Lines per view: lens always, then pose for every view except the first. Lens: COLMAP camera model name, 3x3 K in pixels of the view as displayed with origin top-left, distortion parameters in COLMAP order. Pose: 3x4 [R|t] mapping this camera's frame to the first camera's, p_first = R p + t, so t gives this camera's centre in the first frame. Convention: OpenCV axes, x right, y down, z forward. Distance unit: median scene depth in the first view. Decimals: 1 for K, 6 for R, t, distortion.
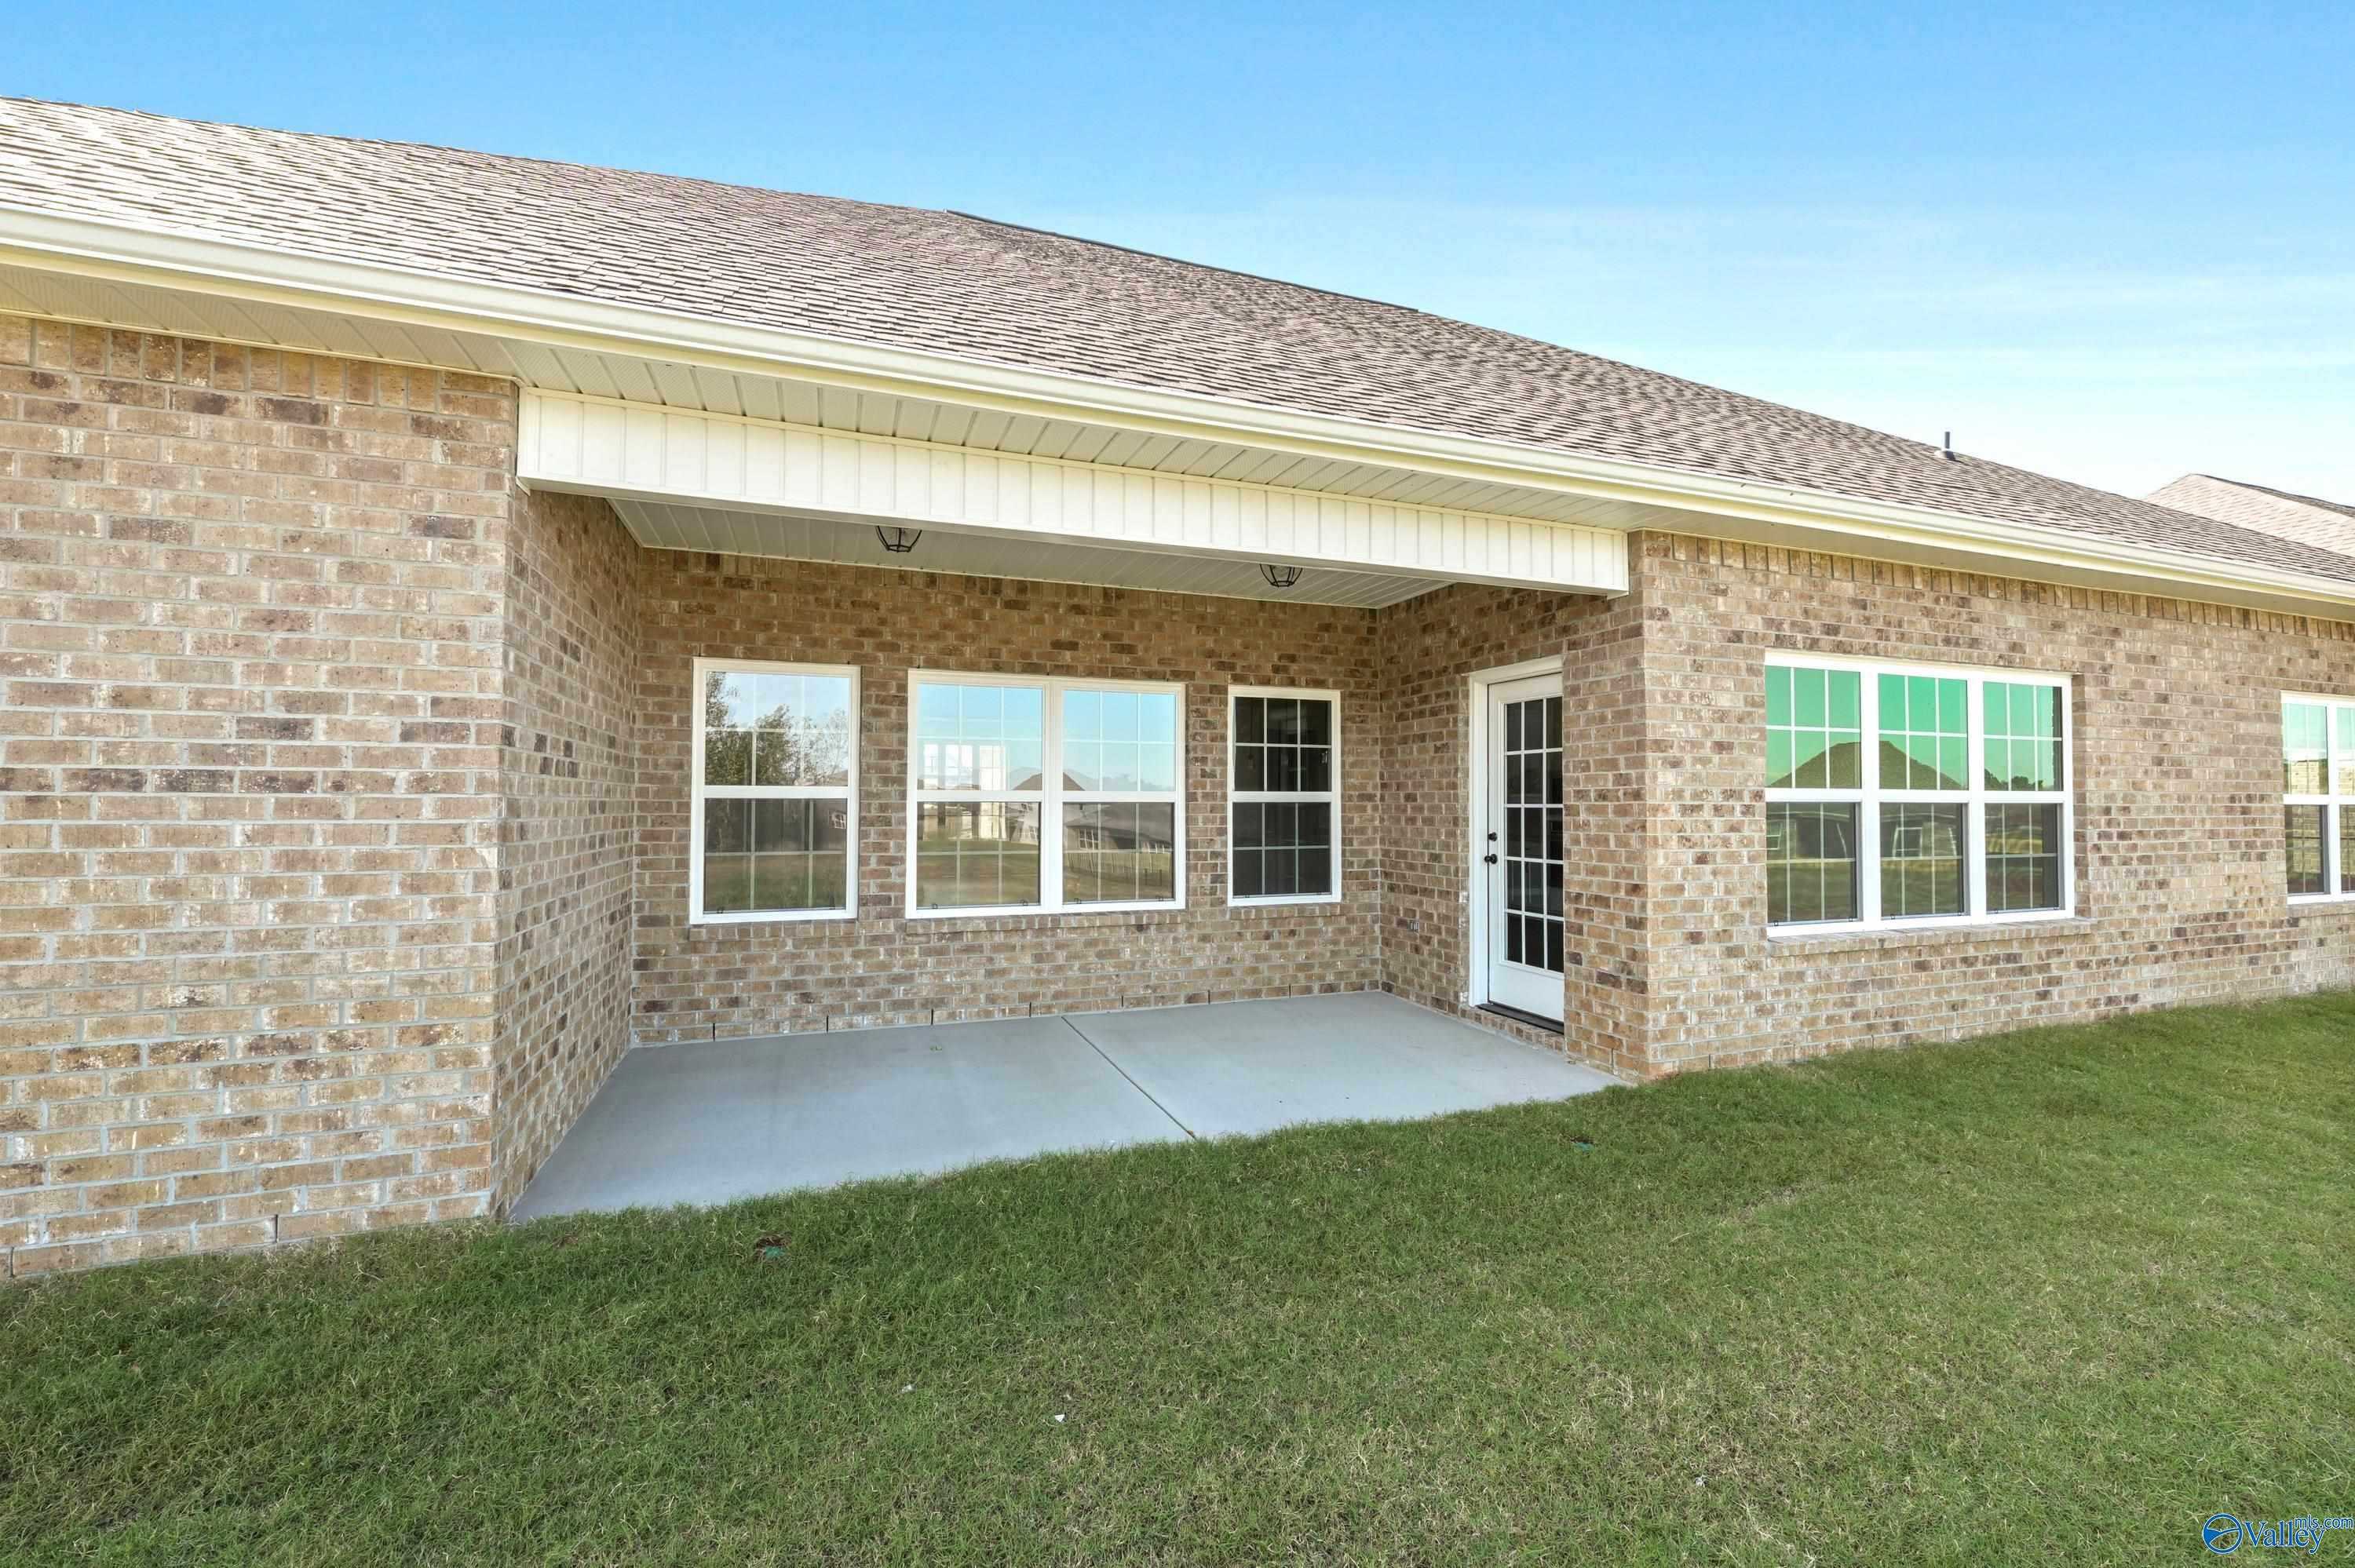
lens RADIAL K [[888.6, 0, 1178.4], [0, 888.6, 774.5], [0, 0, 1]] dist [-0.002640, -0.000055]
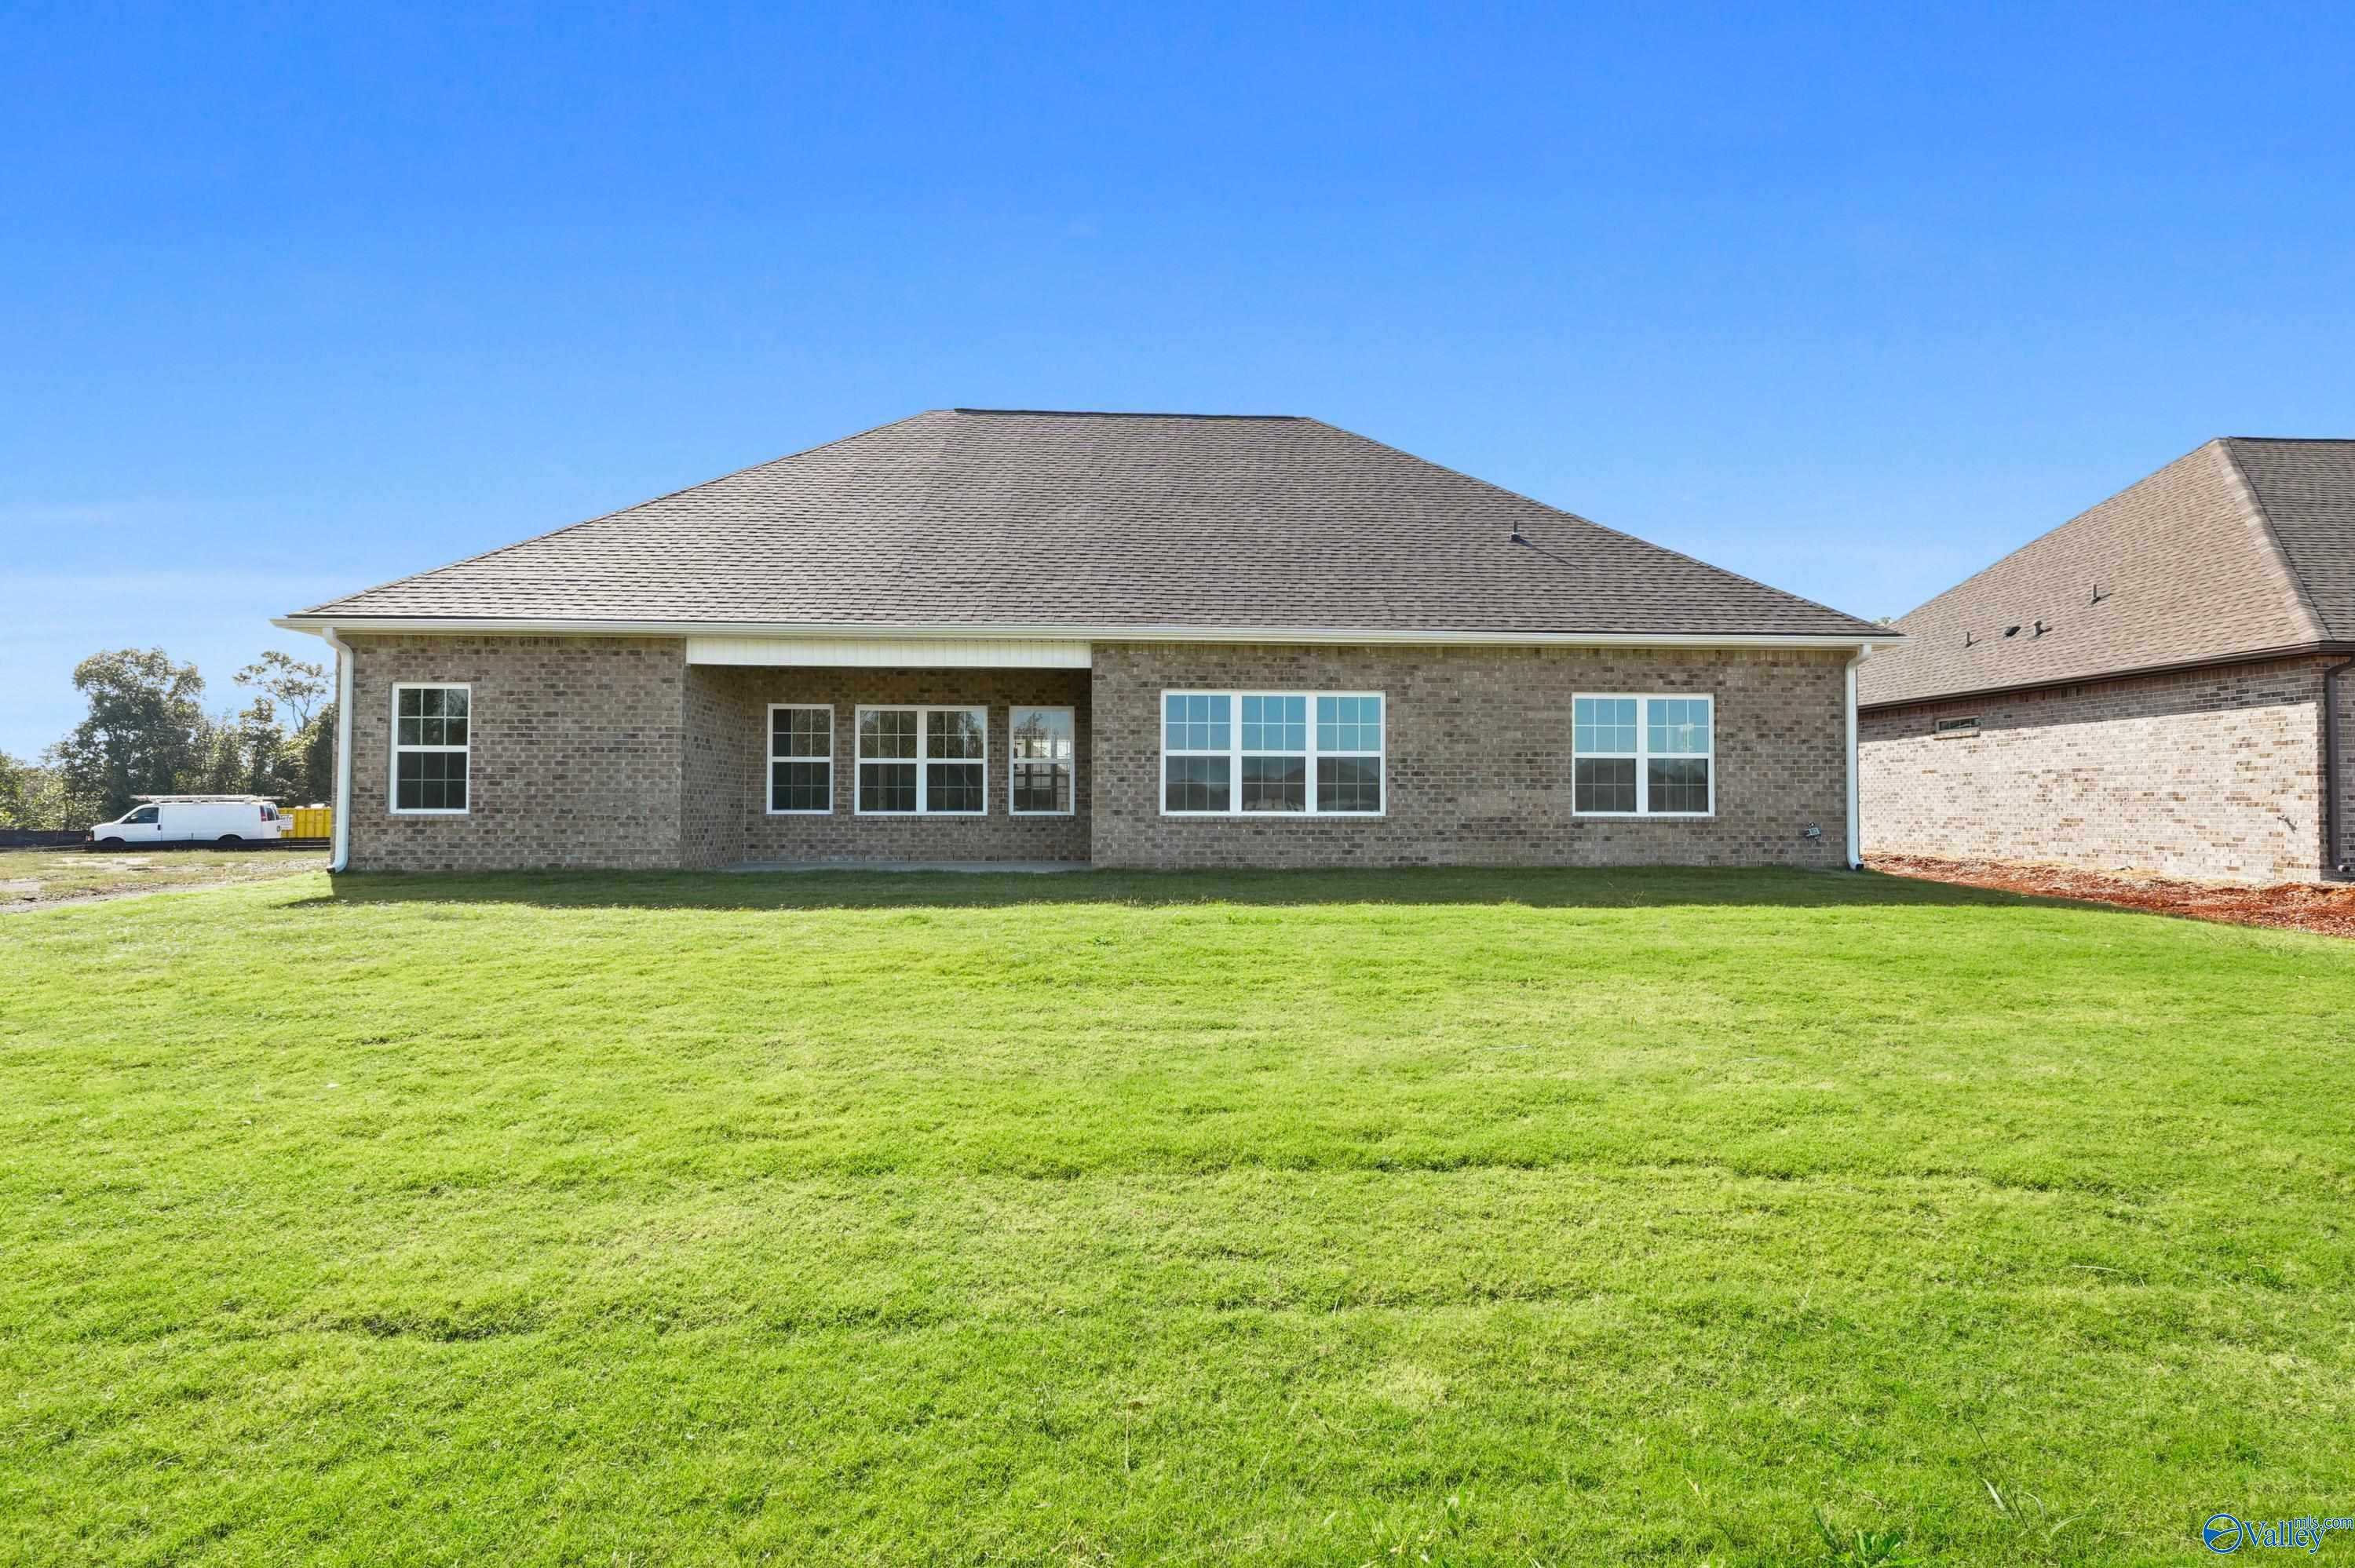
lens RADIAL K [[980.8, 0, 1187.4], [0, 980.8, 769.6], [0, 0, 1]] dist [-0.006265, -0.000167]
pose [[0.967500, -0.010604, -0.252649, 1.316126], [0.010155, 0.999944, -0.003081, 0.072371], [0.252668, 0.000415, 0.967553, -1.377271]]
